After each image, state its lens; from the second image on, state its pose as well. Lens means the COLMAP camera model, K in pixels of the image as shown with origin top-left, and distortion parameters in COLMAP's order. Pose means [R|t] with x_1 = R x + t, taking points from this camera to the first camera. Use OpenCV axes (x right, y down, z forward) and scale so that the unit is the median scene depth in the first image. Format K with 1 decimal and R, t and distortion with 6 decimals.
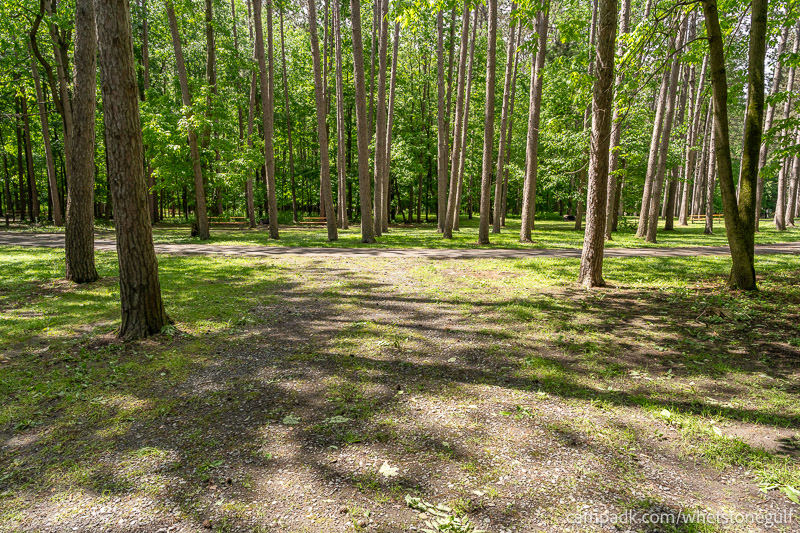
lens RADIAL K [[544.3, 0, 400.0], [0, 544.3, 266.5], [0, 0, 1]] dist [-0.000439, 0.002424]
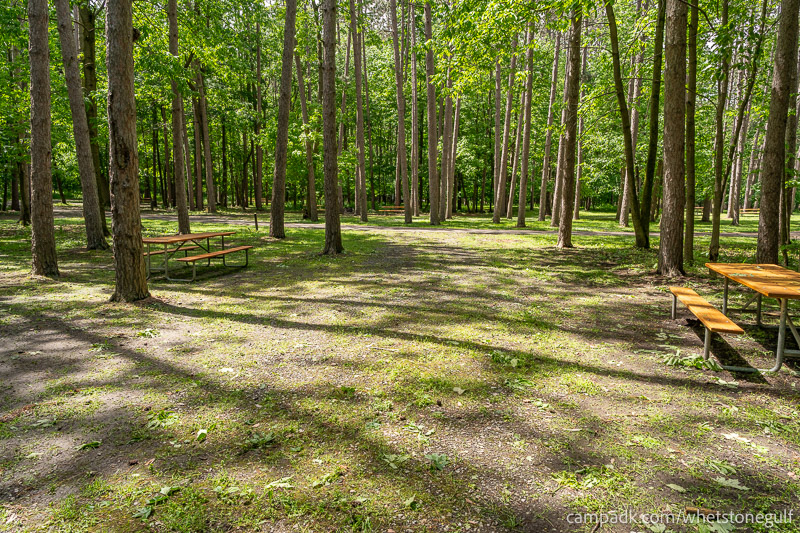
lens RADIAL K [[544.3, 0, 400.0], [0, 544.3, 266.5], [0, 0, 1]] dist [-0.000439, 0.002424]
pose [[0.992106, 0.024595, -0.122963, 0.016303], [-0.022506, 0.999578, 0.018349, 0.023523], [0.123363, -0.015437, 0.992242, -0.230975]]
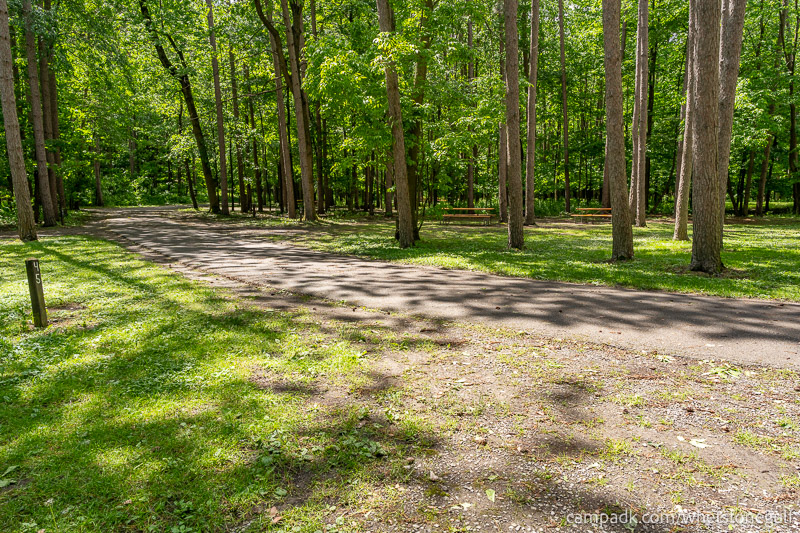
lens RADIAL K [[544.3, 0, 400.0], [0, 544.3, 266.5], [0, 0, 1]] dist [-0.000439, 0.002424]
pose [[0.876601, 0.049567, -0.478659, -0.049078], [-0.040041, 0.998745, 0.030095, -0.032958], [0.479550, -0.007215, 0.877485, 0.363575]]
